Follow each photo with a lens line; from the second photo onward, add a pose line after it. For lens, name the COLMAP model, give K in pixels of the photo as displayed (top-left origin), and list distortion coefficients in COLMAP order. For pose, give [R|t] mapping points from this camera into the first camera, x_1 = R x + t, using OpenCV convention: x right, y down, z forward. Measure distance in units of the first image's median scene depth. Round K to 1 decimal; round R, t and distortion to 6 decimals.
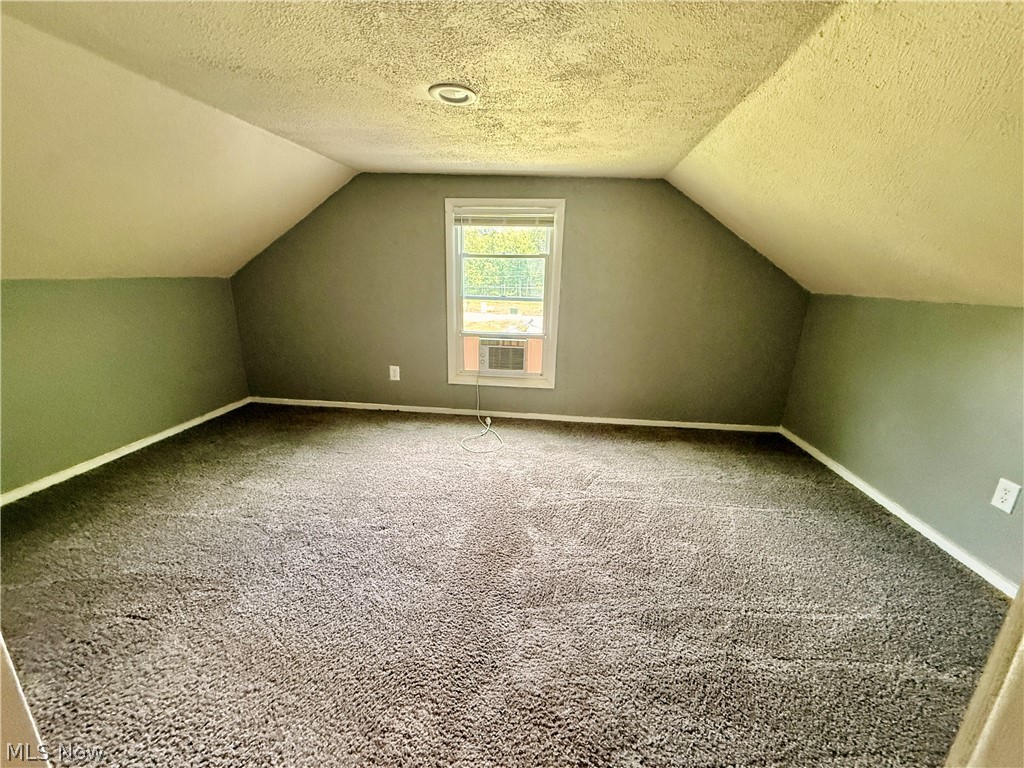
lens RADIAL K [[410.3, 0, 508.6], [0, 410.3, 385.2], [0, 0, 1]] dist [-0.000204, -0.000269]
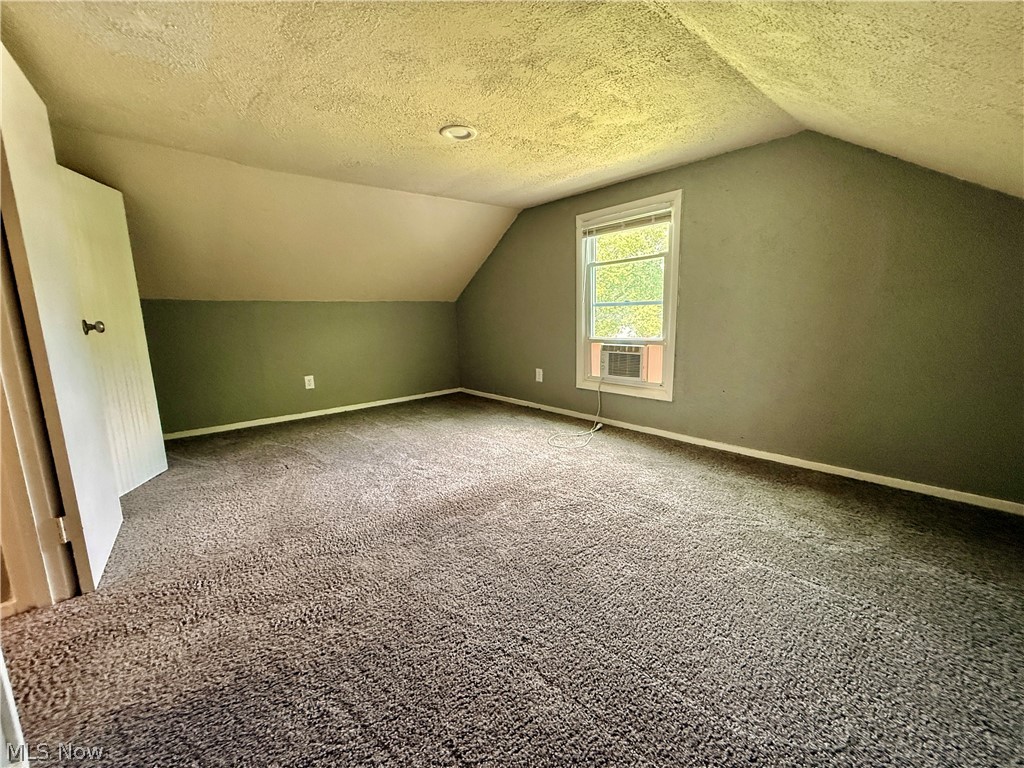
lens RADIAL K [[410.3, 0, 508.6], [0, 410.3, 385.2], [0, 0, 1]] dist [-0.000204, -0.000269]
pose [[0.727274, 0.074437, -0.682299, 0.475879], [-0.141036, 0.989095, -0.042424, 0.063329], [0.671701, 0.127082, 0.729841, 0.126553]]
